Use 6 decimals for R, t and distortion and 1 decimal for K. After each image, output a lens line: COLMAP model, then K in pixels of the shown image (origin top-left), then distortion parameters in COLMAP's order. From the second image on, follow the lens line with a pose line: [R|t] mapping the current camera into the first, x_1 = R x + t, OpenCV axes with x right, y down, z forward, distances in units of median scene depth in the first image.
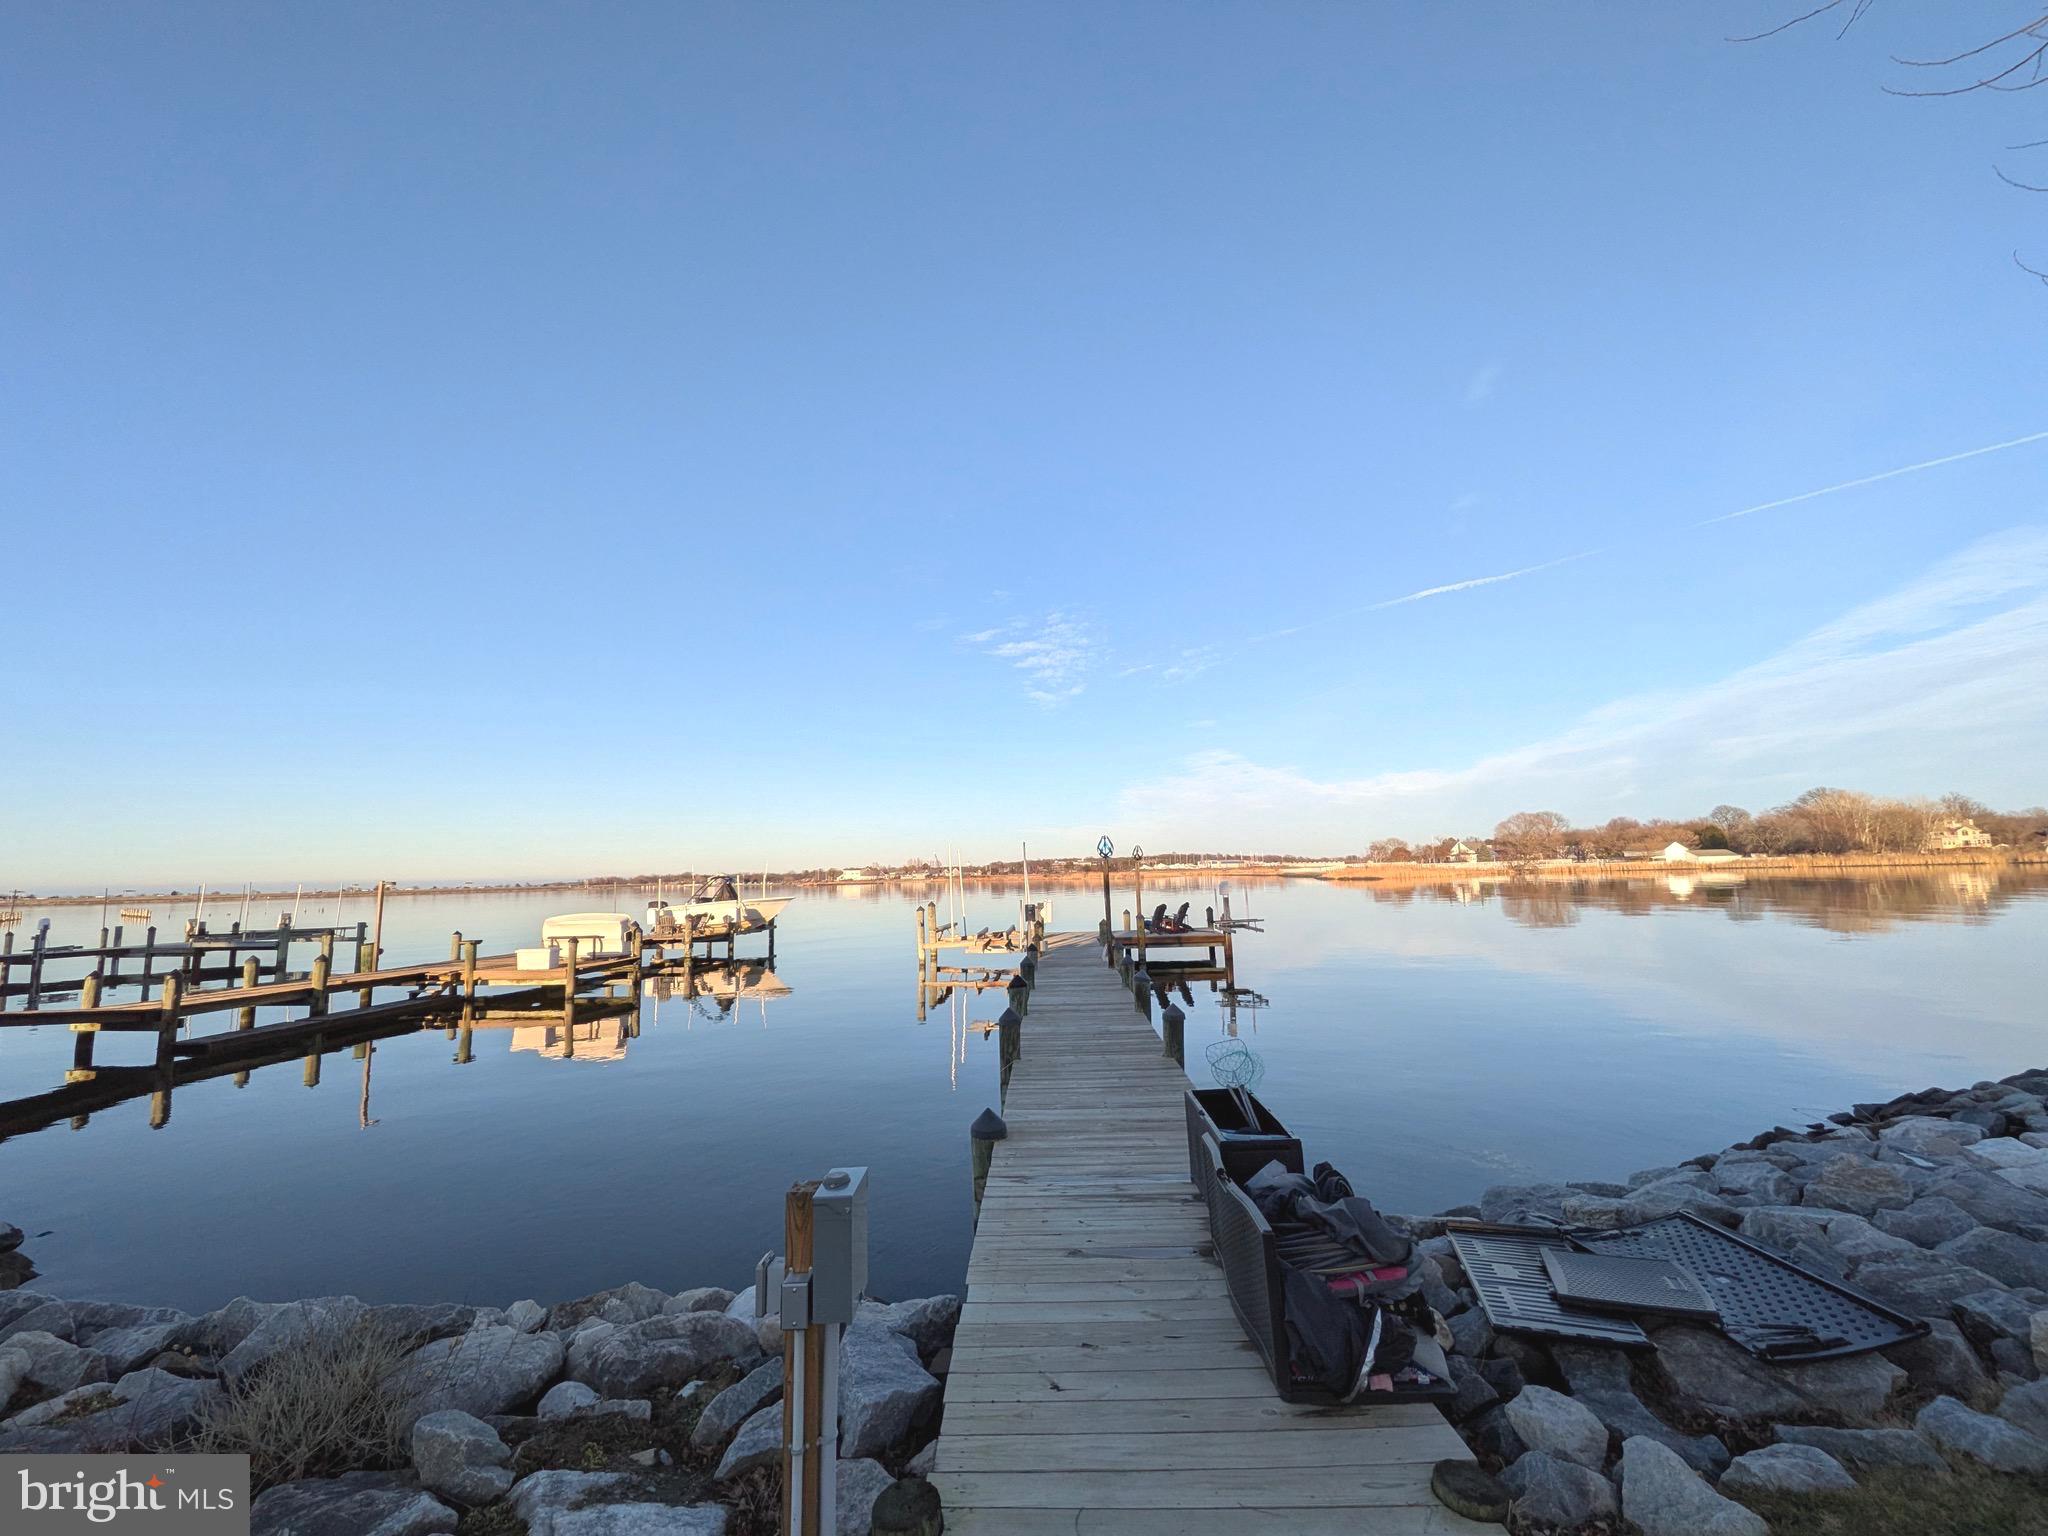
lens RADIAL K [[833.5, 0, 1016.7], [0, 833.5, 775.5], [0, 0, 1]] dist [0.009207, -0.000390]
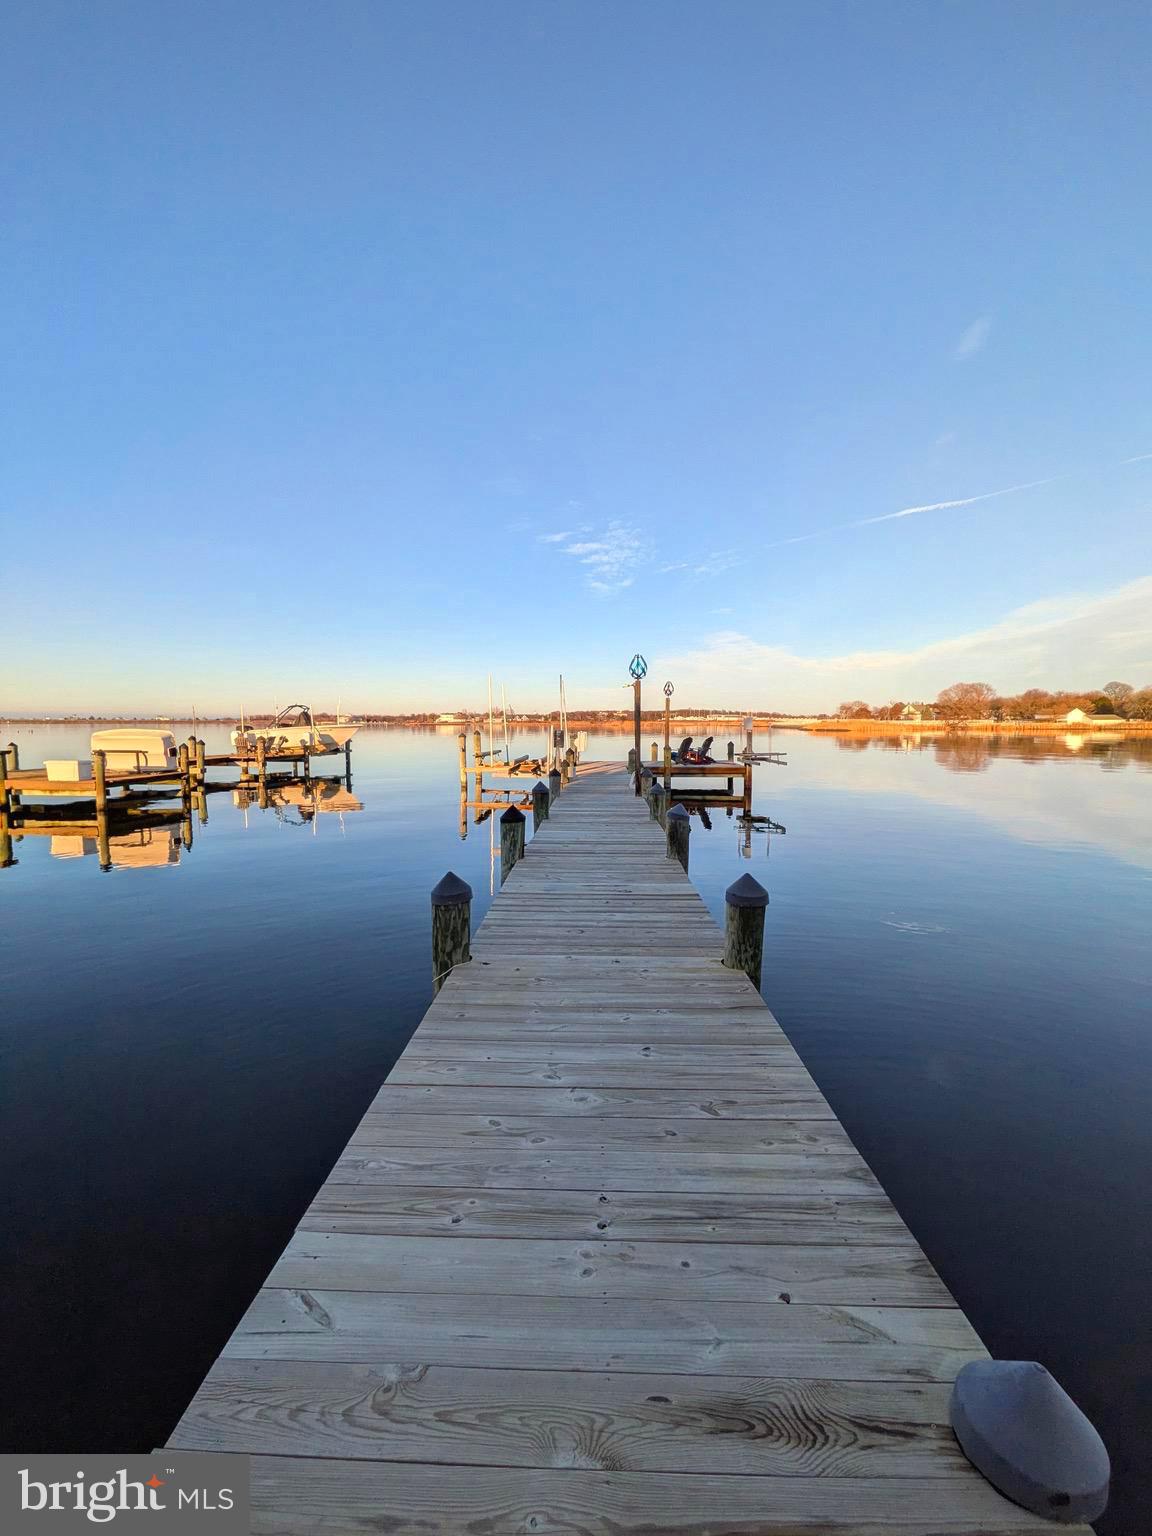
lens RADIAL K [[611.4, 0, 576.0], [0, 611.4, 768.0], [0, 0, 1]] dist [0.007702, 0.000120]
pose [[0.999606, 0.027058, 0.007488, 0.022094], [-0.027989, 0.981323, 0.190323, 0.041758], [-0.002199, -0.190457, 0.981693, 0.195357]]
